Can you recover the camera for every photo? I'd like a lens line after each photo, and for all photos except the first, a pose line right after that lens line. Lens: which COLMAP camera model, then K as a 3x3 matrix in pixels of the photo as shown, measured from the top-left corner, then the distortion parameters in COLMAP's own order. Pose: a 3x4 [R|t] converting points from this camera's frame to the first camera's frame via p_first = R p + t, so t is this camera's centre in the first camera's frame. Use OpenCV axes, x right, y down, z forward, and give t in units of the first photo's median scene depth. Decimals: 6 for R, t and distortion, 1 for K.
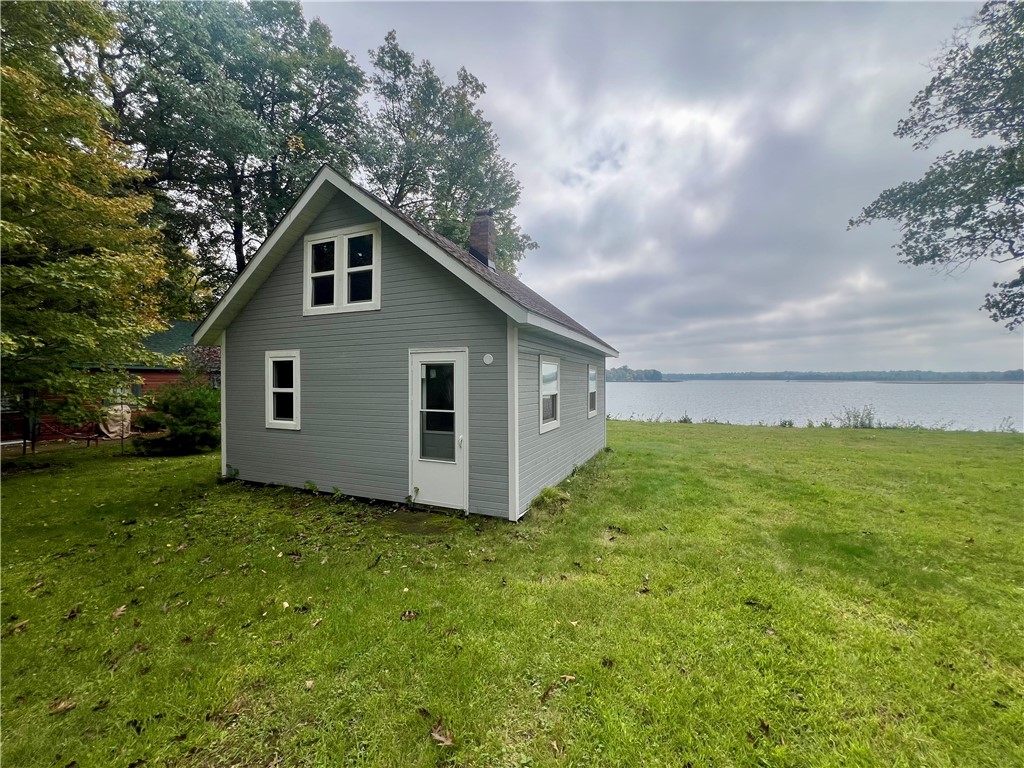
lens RADIAL K [[409.3, 0, 509.4], [0, 409.3, 382.4], [0, 0, 1]] dist [-0.000313, 0.000040]
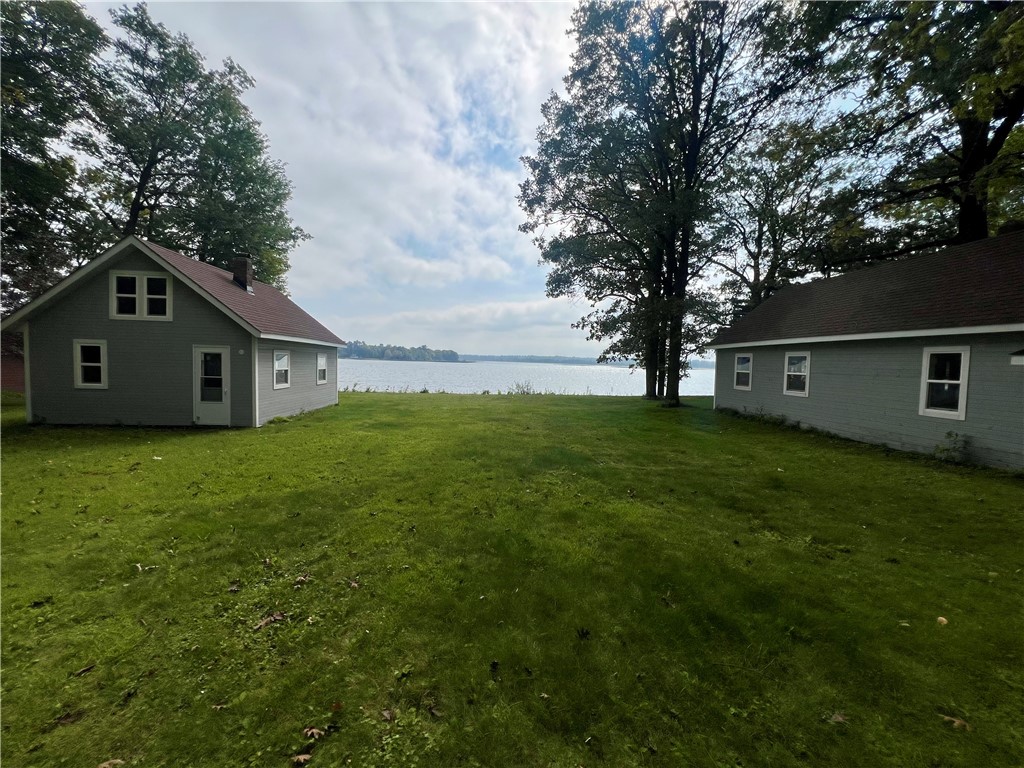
lens RADIAL K [[409.9, 0, 508.6], [0, 409.9, 385.2], [0, 0, 1]] dist [-0.000126, 0.000031]
pose [[0.889583, -0.001740, 0.456769, 0.161588], [-0.024721, 0.998344, 0.051950, -0.023329], [-0.456103, -0.057506, 0.888067, -1.167838]]
